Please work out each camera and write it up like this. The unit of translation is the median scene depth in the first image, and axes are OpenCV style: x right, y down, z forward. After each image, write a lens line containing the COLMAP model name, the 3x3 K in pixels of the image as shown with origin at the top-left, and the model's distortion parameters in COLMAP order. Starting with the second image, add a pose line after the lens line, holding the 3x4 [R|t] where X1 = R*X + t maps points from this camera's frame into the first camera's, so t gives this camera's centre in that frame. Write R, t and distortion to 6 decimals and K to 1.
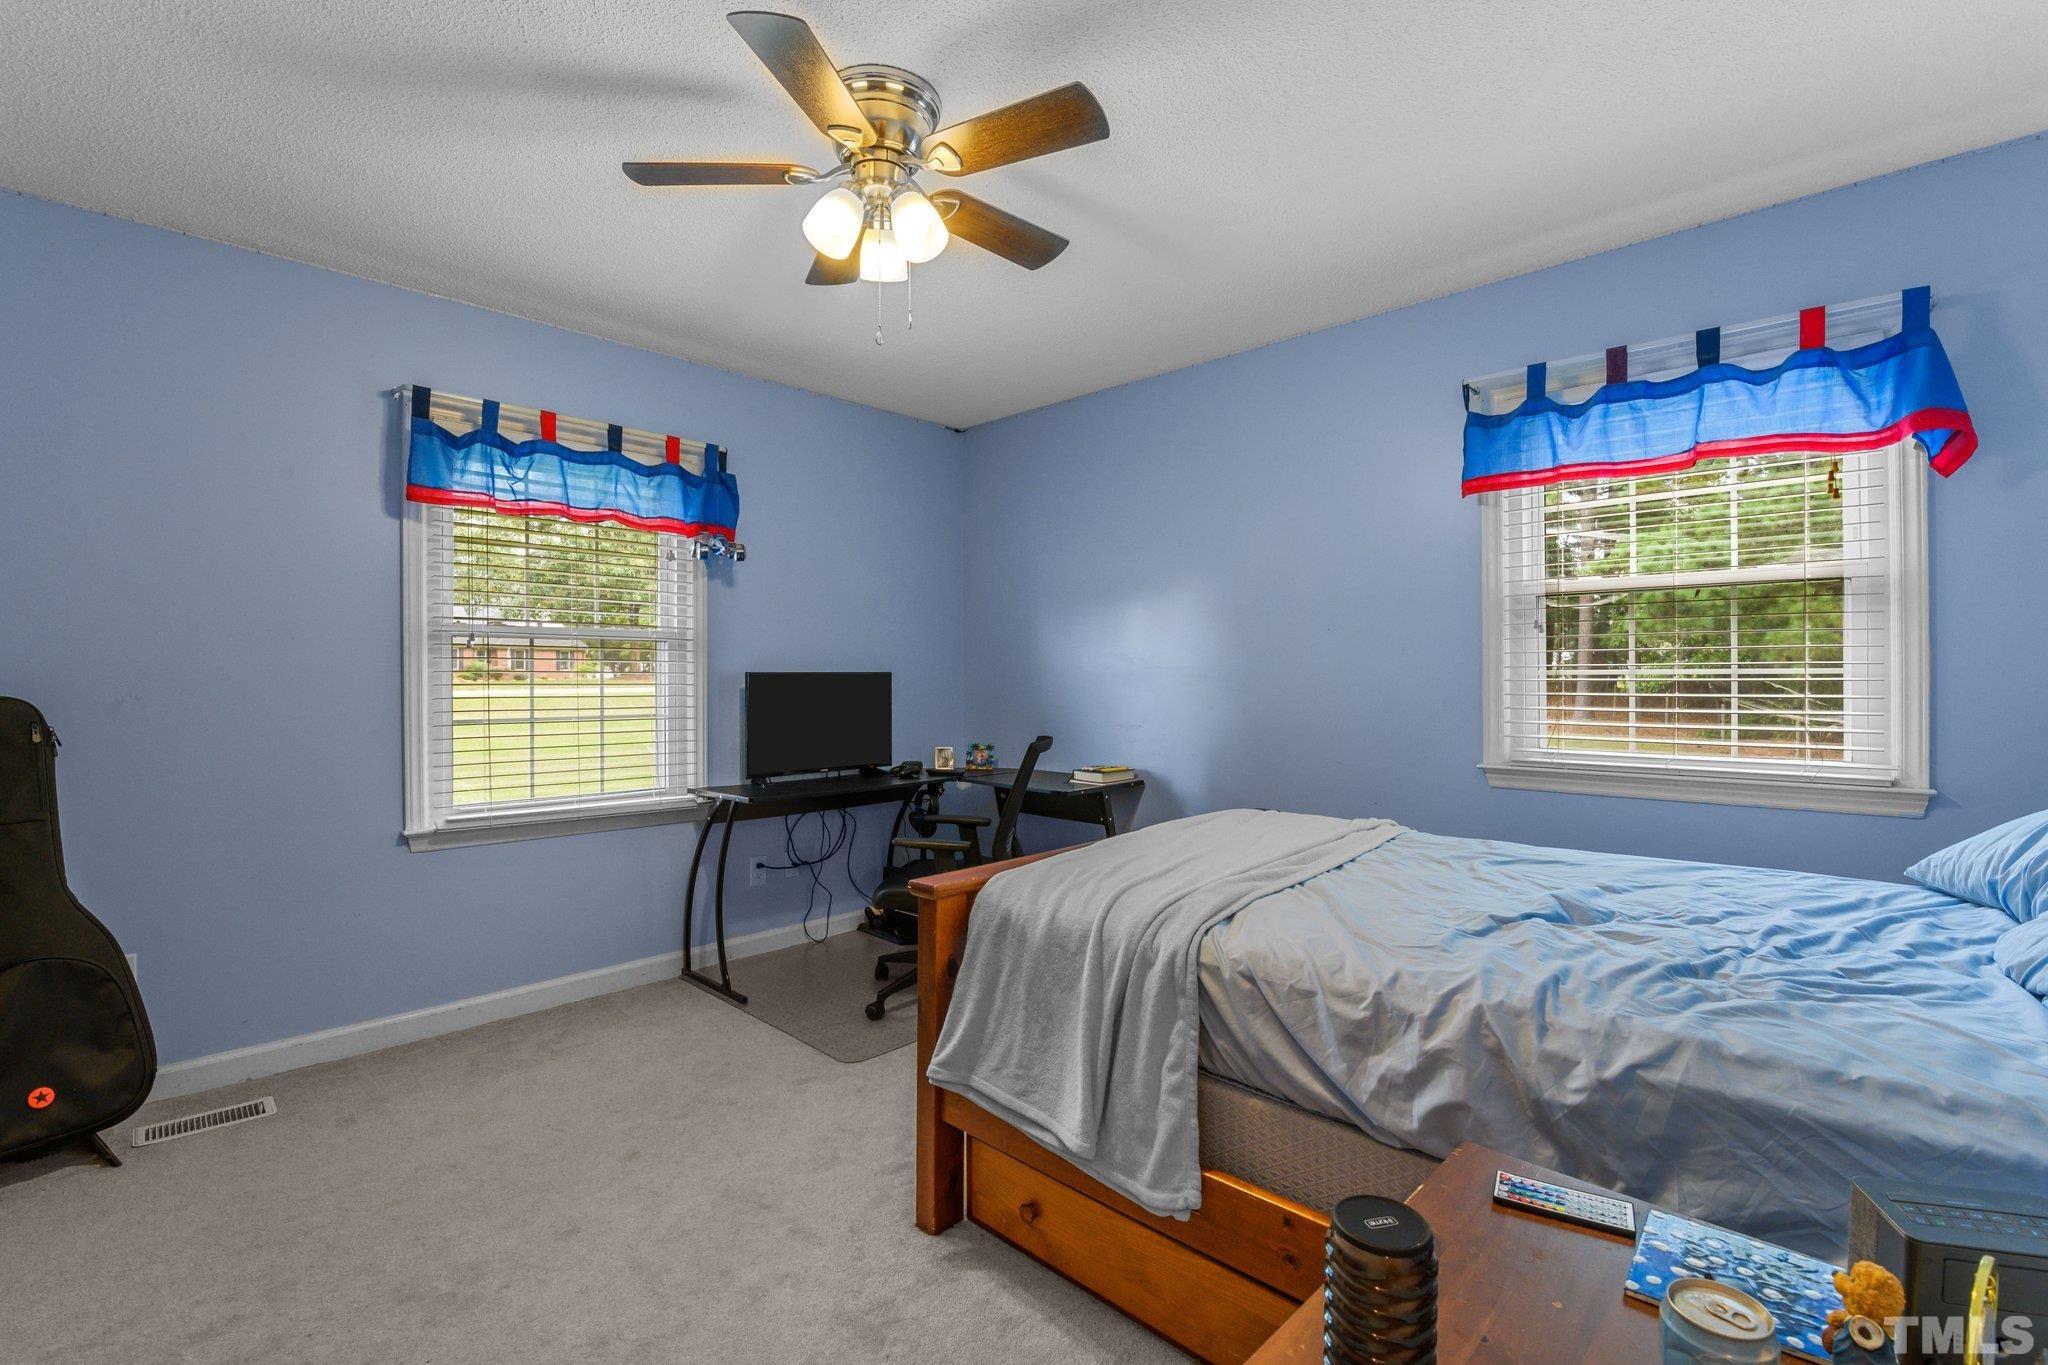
lens RADIAL K [[927.0, 0, 1023.2], [0, 927.0, 665.7], [0, 0, 1]] dist [-0.000476, -0.000100]
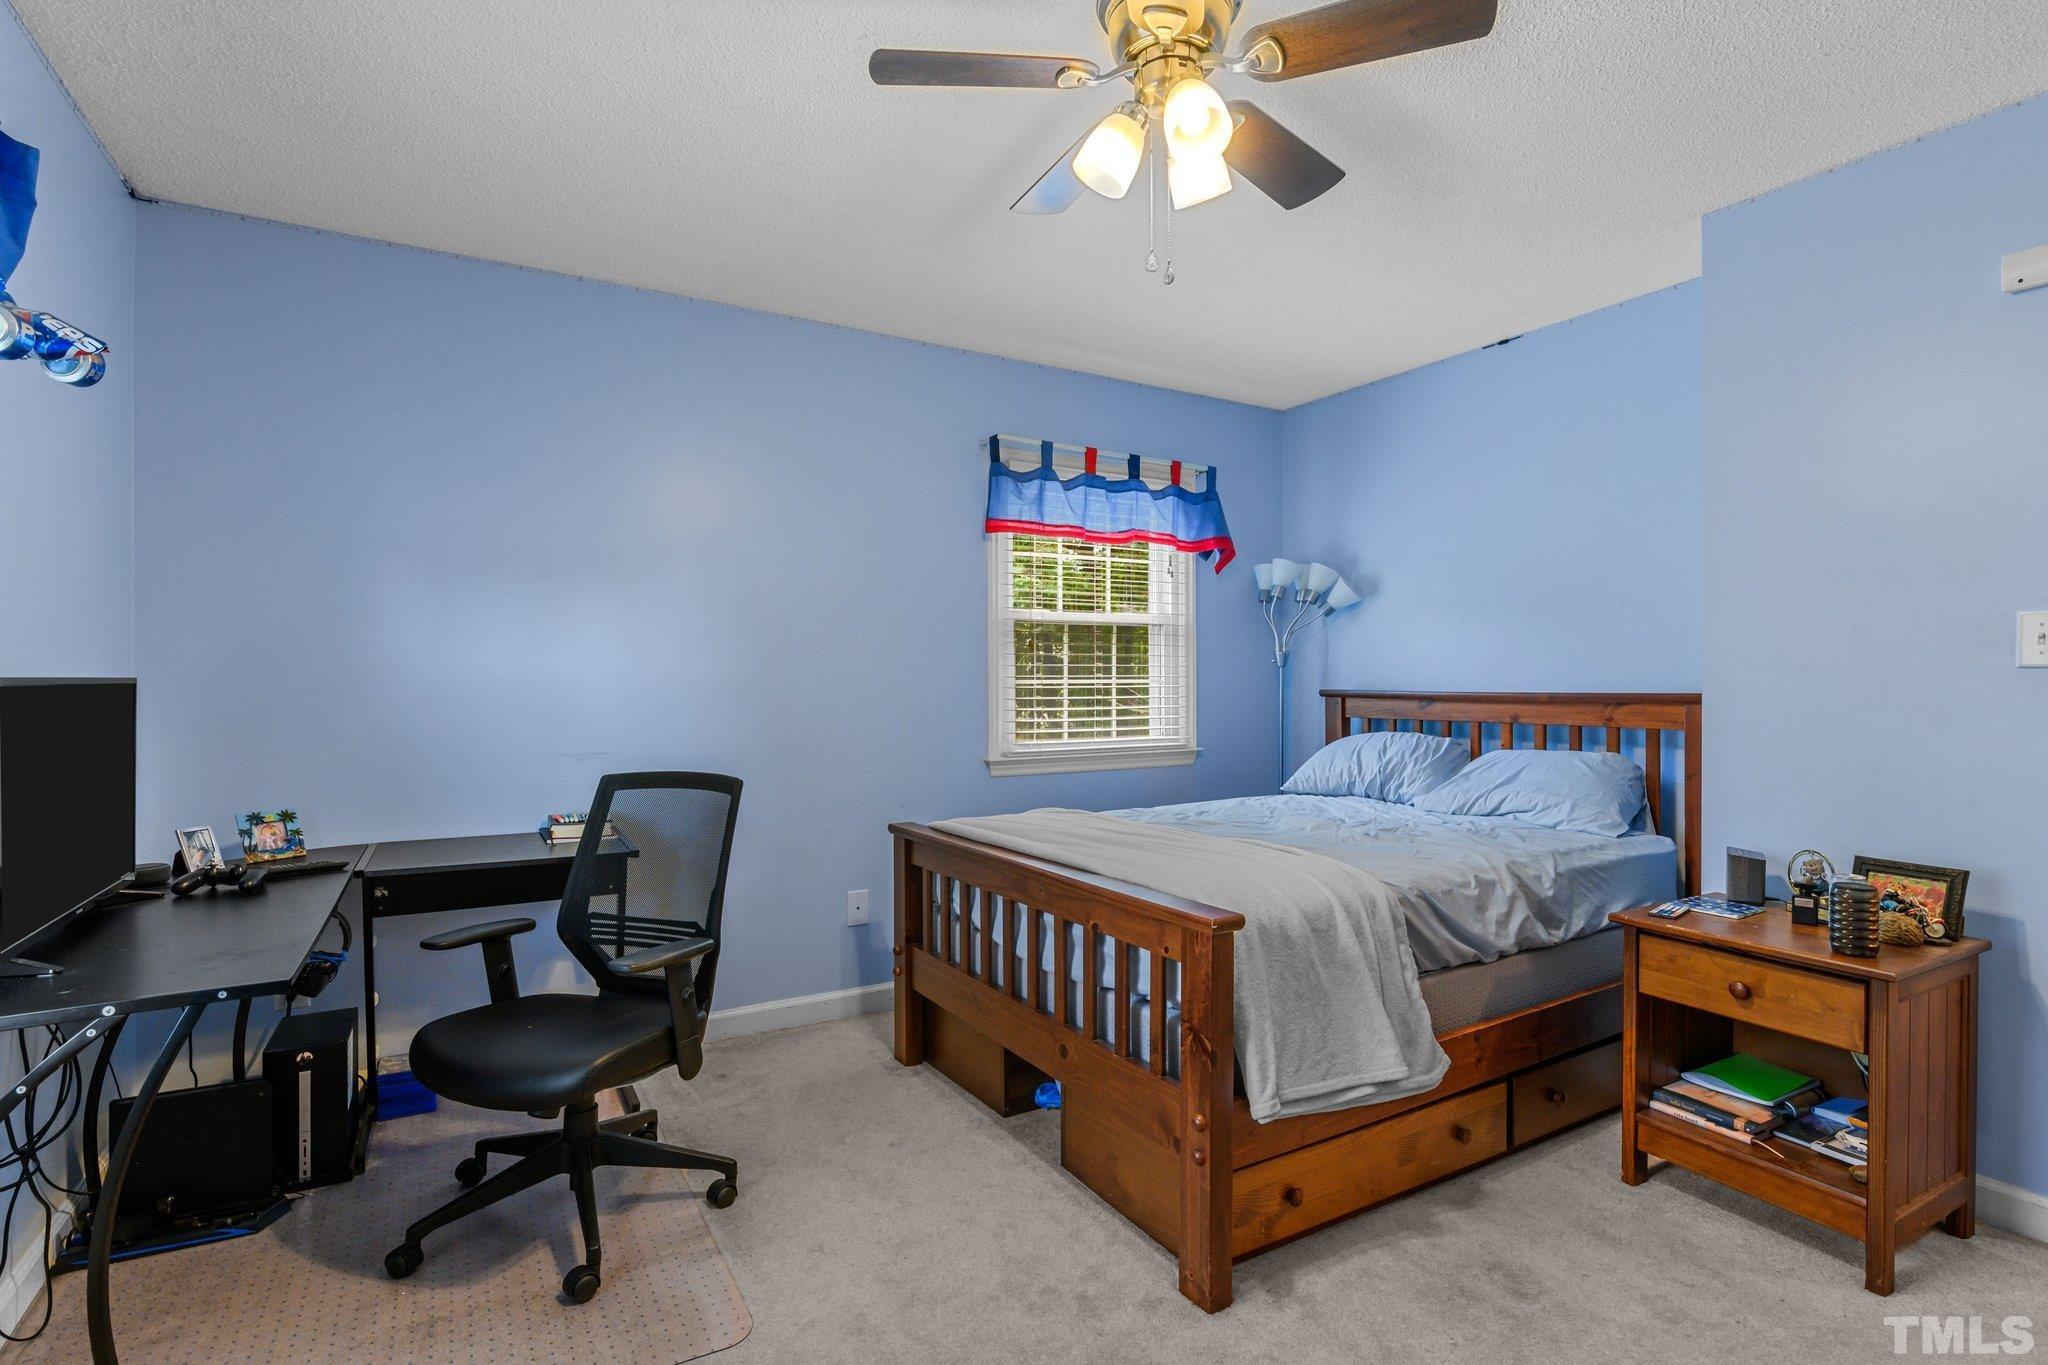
lens RADIAL K [[982.5, 0, 1024.0], [0, 982.5, 682.5], [0, 0, 1]] dist [-0.001258, -0.000053]
pose [[0.278044, 0.001690, 0.960567, -0.822095], [-0.005650, 0.999984, -0.000124, 0.009225], [-0.960552, -0.005393, 0.278049, 0.702334]]
